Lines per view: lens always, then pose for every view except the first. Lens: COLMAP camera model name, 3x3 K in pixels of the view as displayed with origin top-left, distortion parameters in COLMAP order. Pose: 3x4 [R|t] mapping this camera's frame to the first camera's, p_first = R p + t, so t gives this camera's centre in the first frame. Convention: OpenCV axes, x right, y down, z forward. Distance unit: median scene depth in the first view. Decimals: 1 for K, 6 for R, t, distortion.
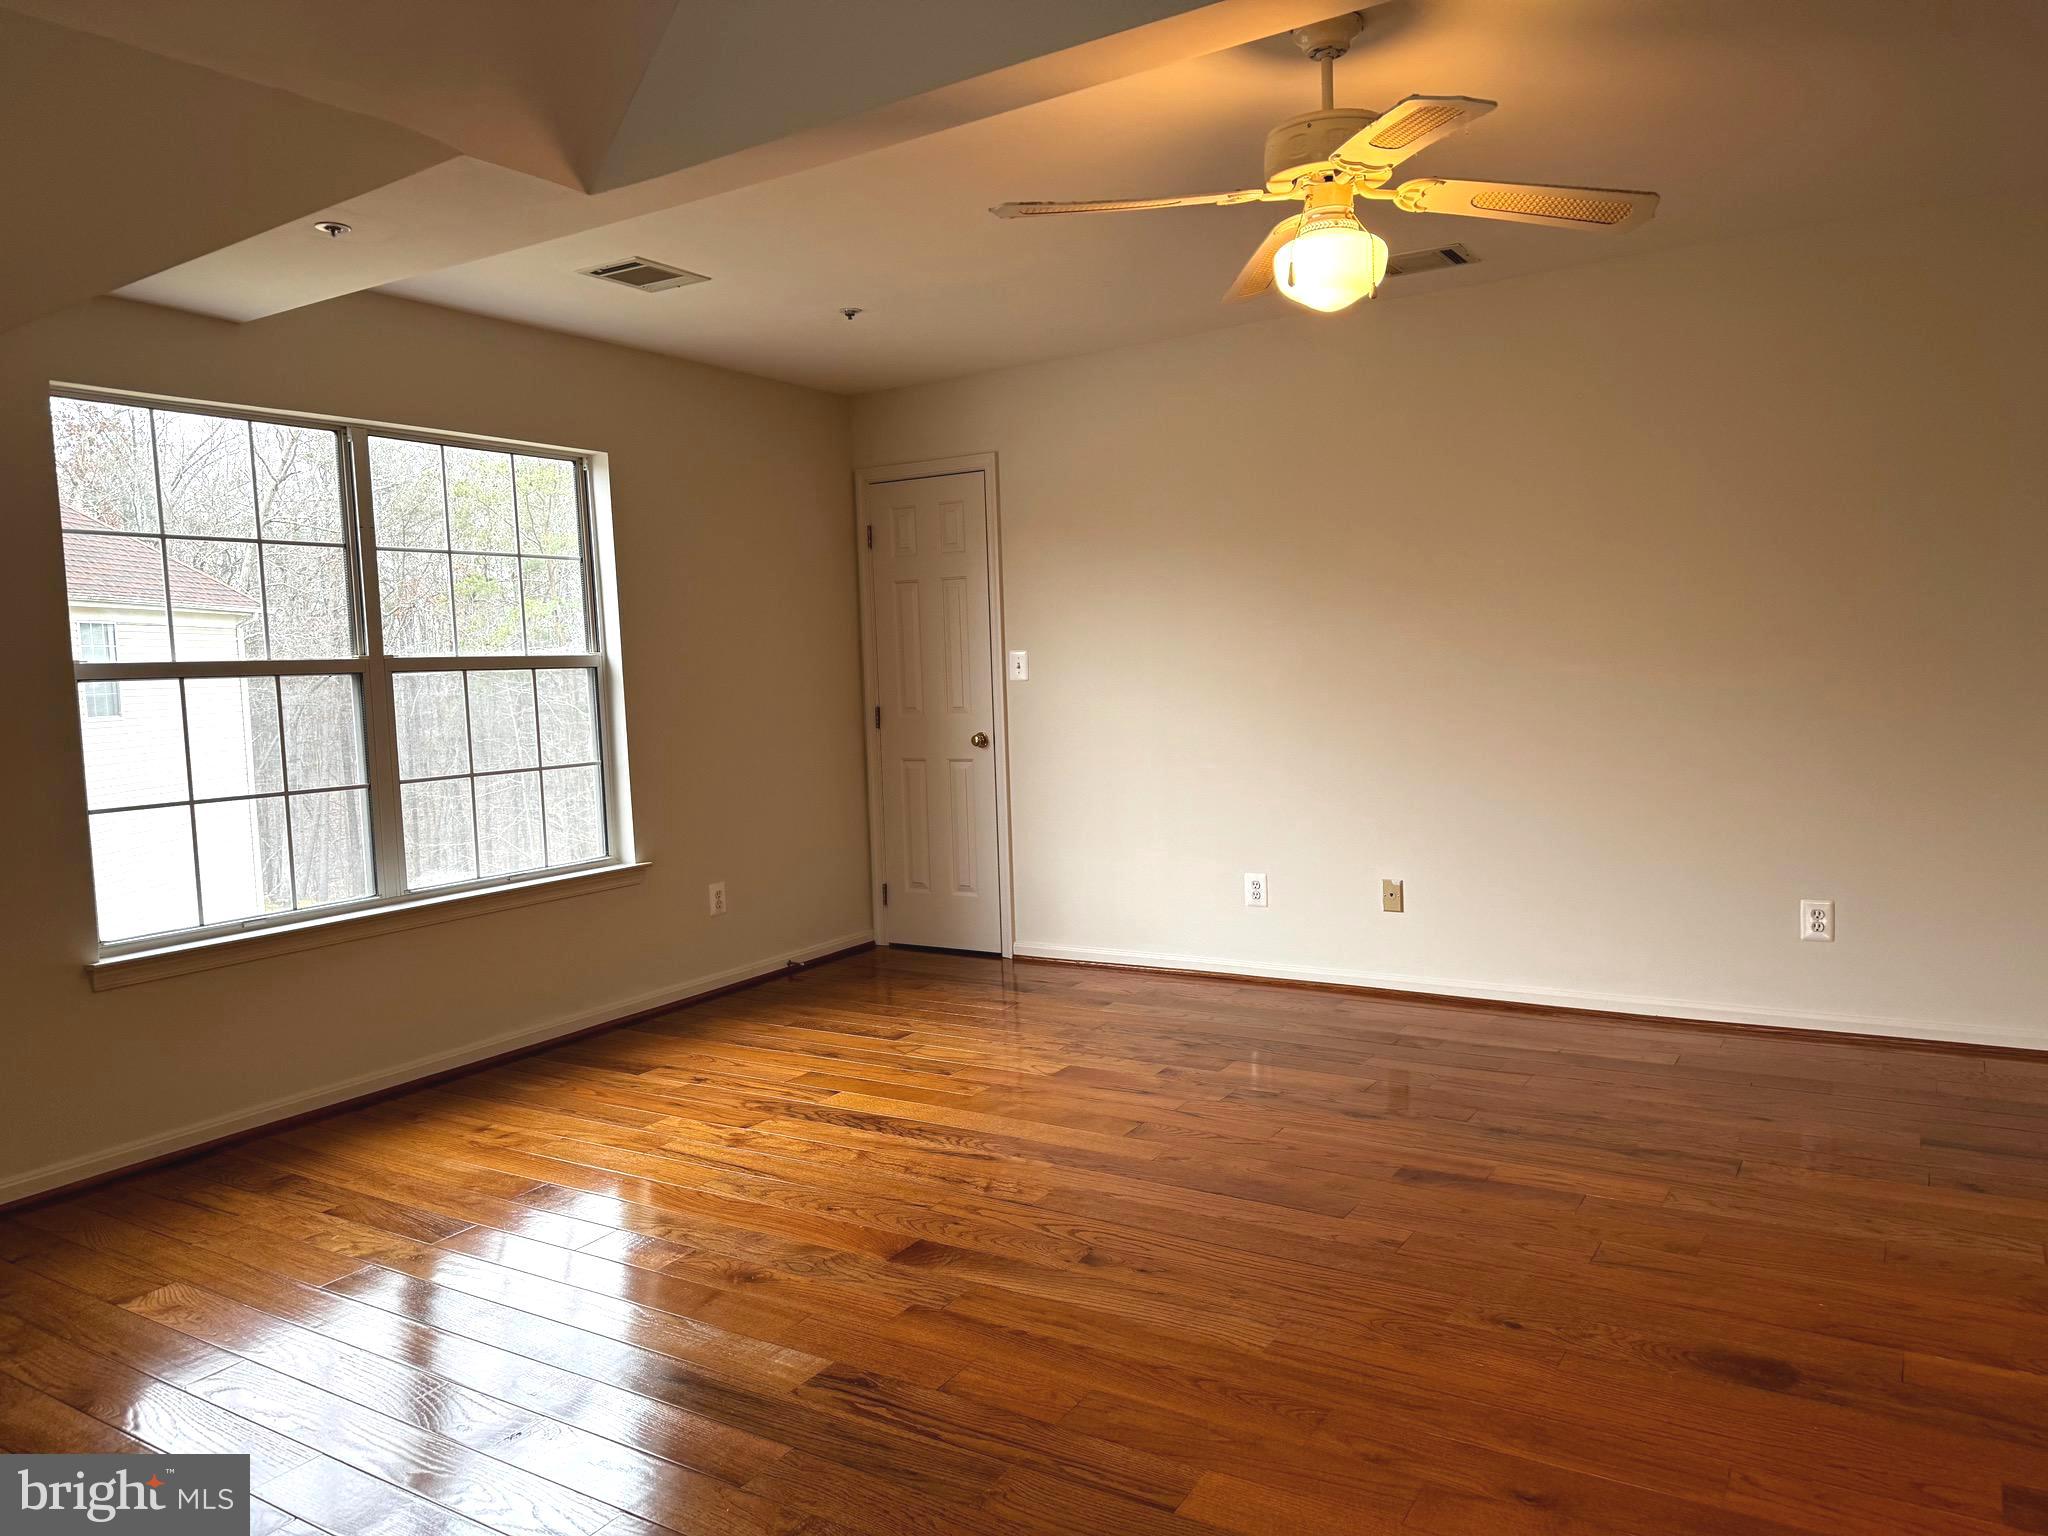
lens RADIAL K [[1422.6, 0, 1019.9], [0, 1422.6, 764.4], [0, 0, 1]] dist [0.120711, -0.163155]
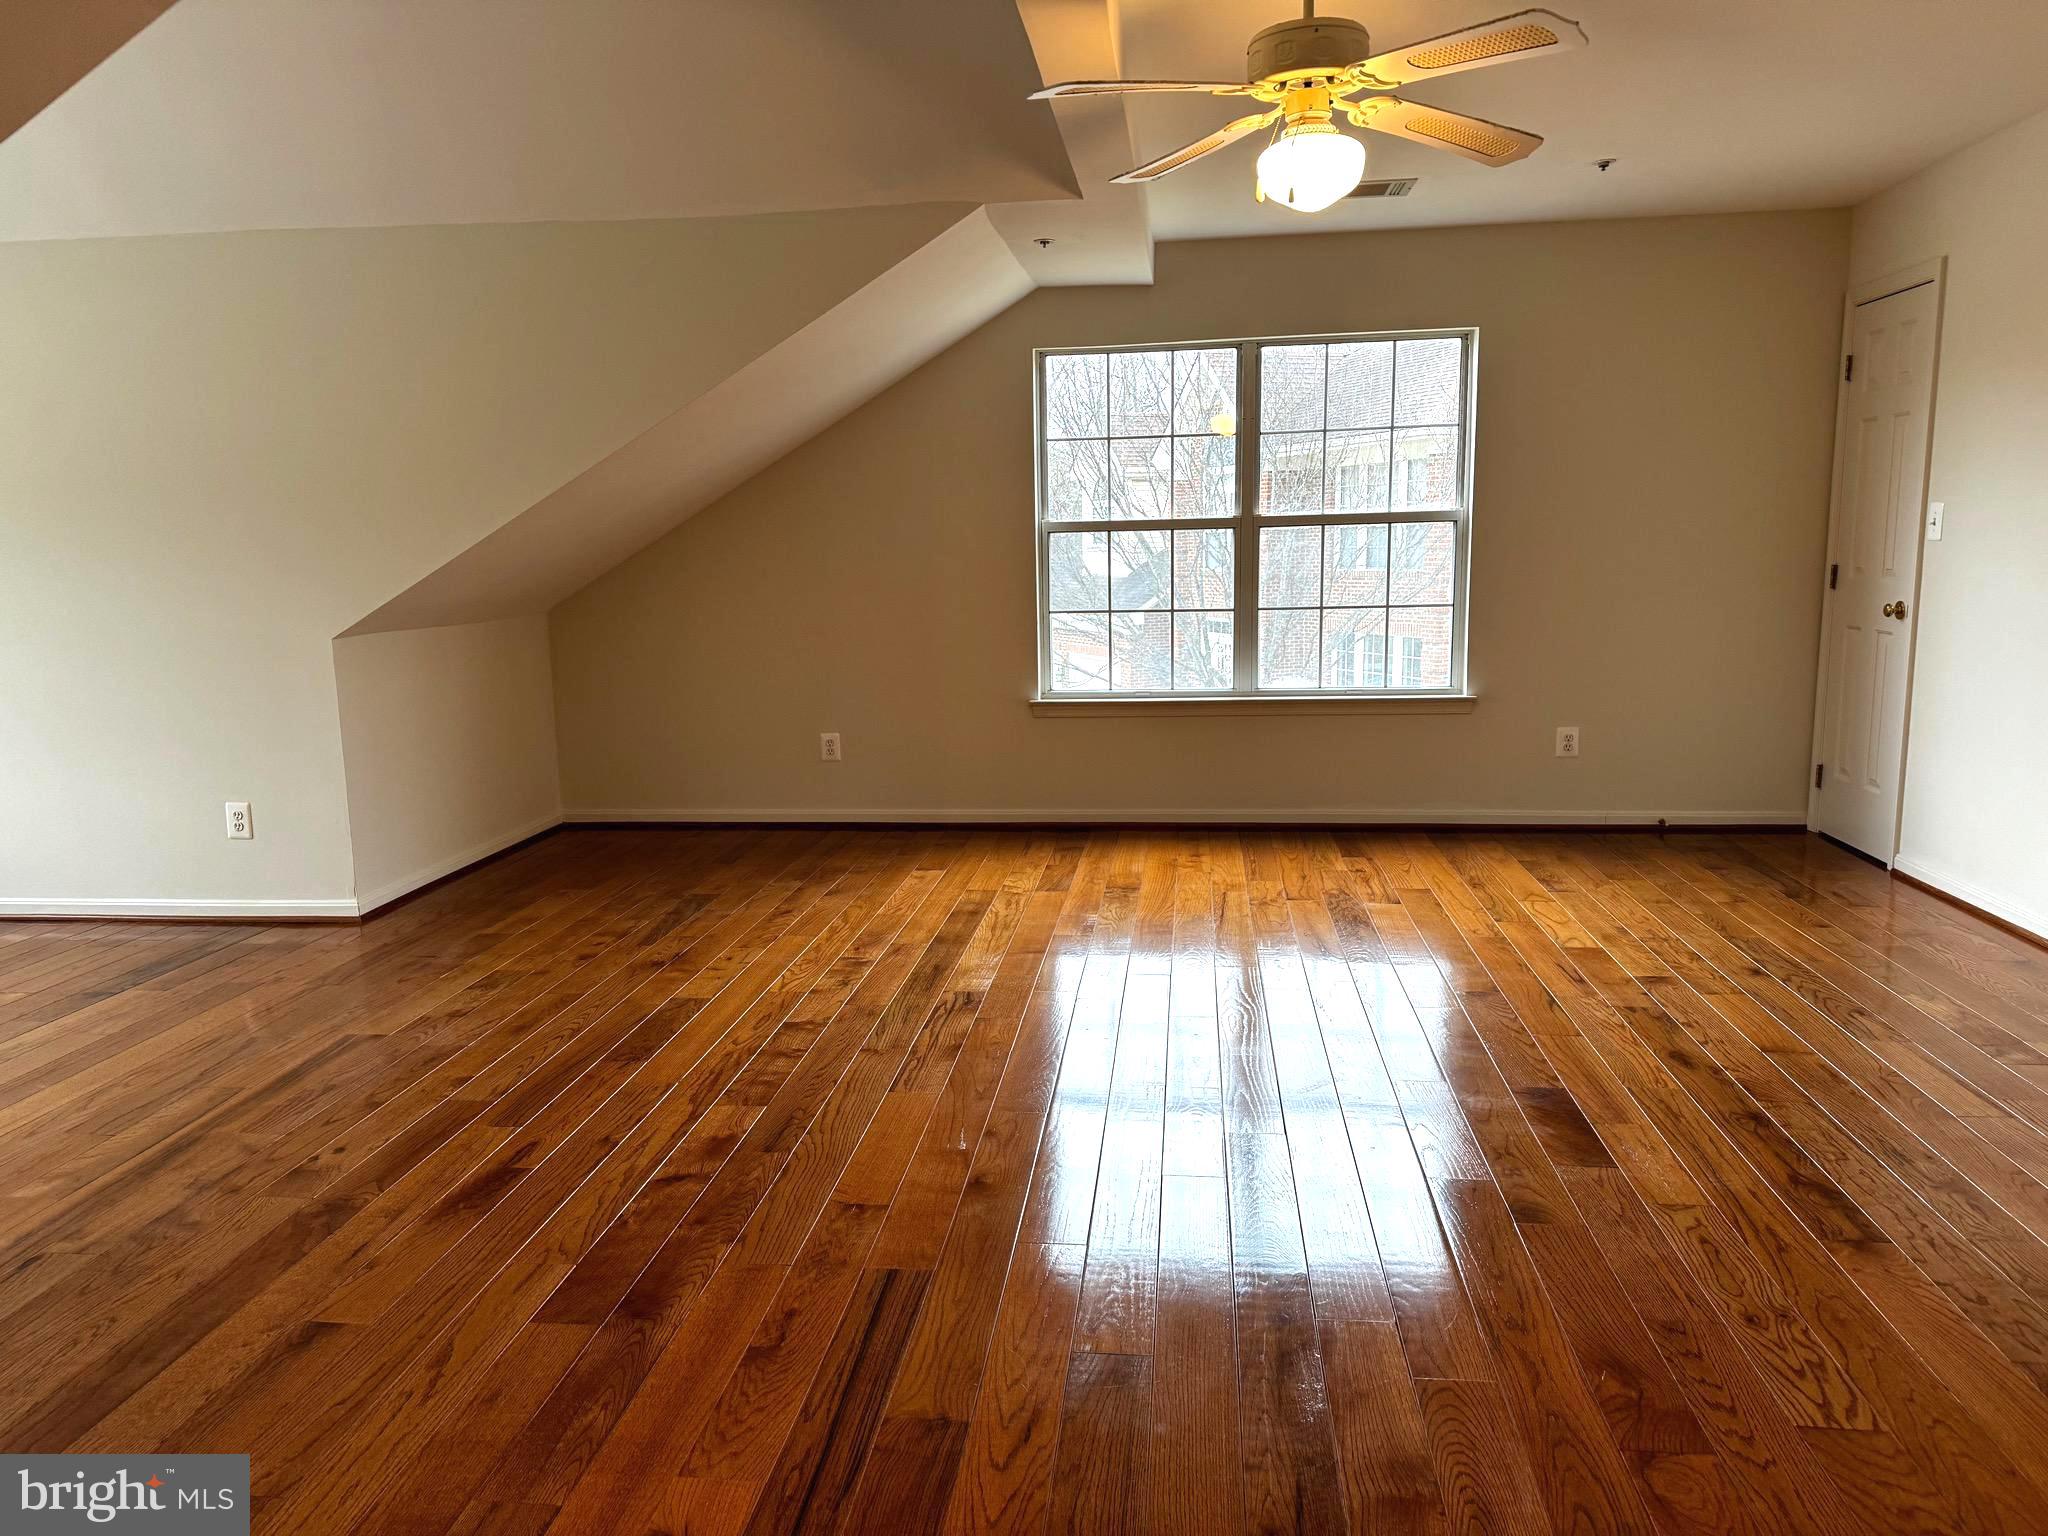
lens RADIAL K [[1422.6, 0, 1019.9], [0, 1422.6, 764.4], [0, 0, 1]] dist [0.120711, -0.163155]
pose [[0.430365, 0.169264, -0.886643, 0.699871], [-0.059993, 0.985453, 0.159008, -0.043876], [0.900659, -0.015239, 0.434259, 0.213343]]
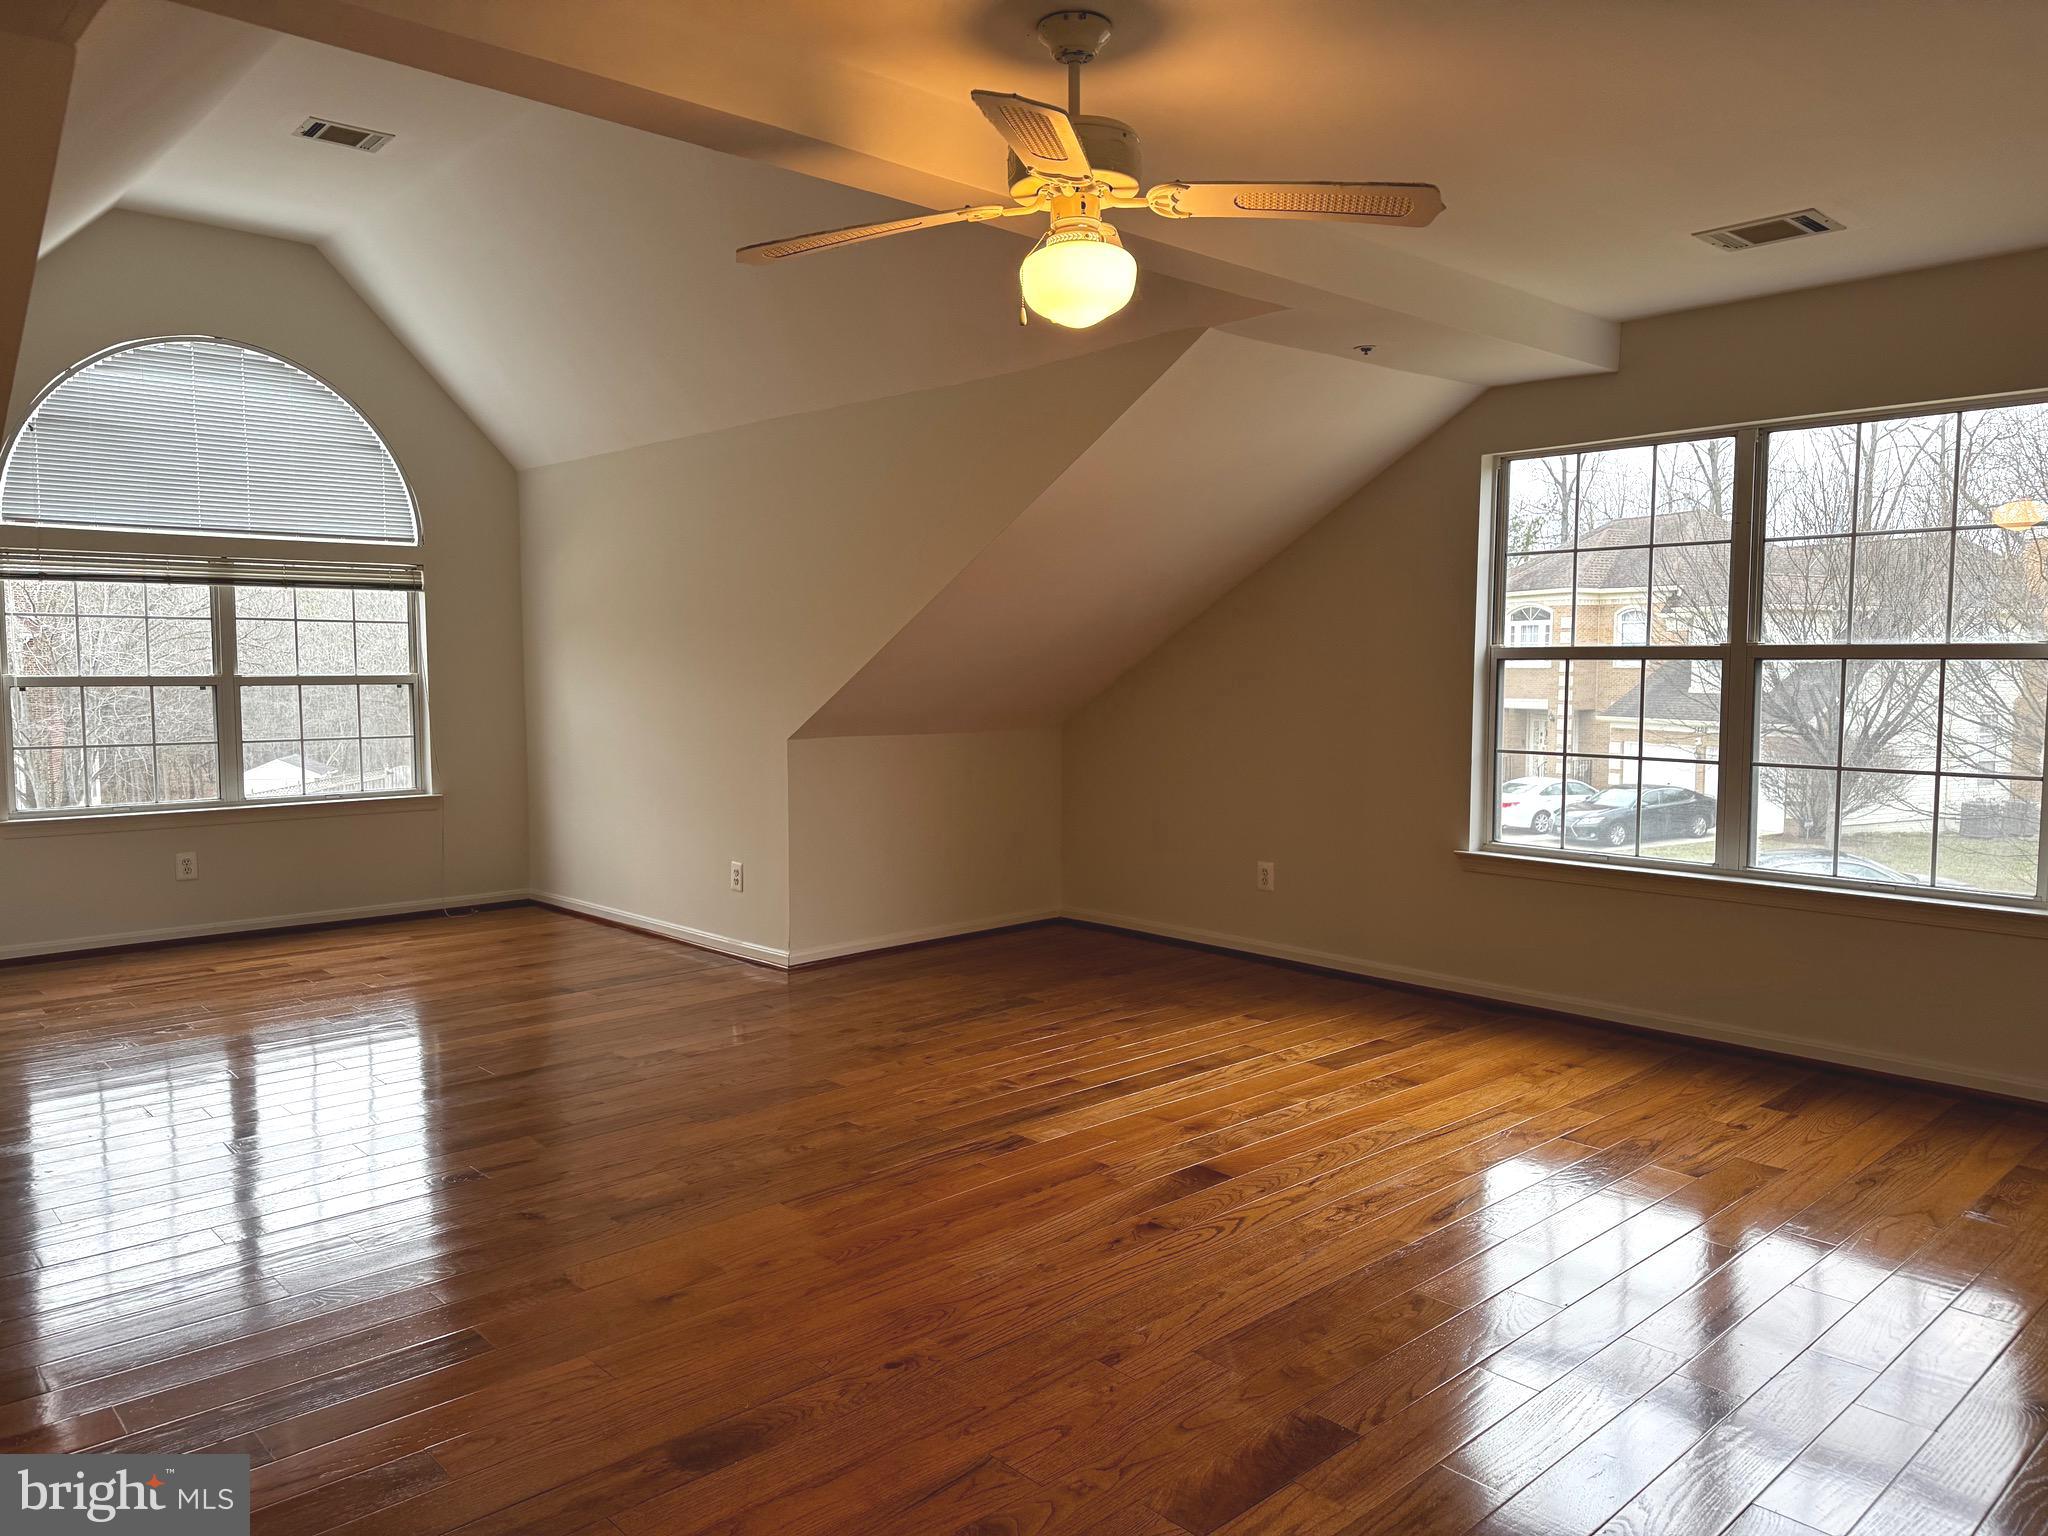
lens RADIAL K [[1422.6, 0, 1019.9], [0, 1422.6, 764.4], [0, 0, 1]] dist [0.120711, -0.163155]
pose [[-0.258454, 0.110503, -0.959683, 0.723721], [-0.056767, 0.989982, 0.129280, -0.093845], [0.964354, 0.087892, -0.249591, 0.760326]]
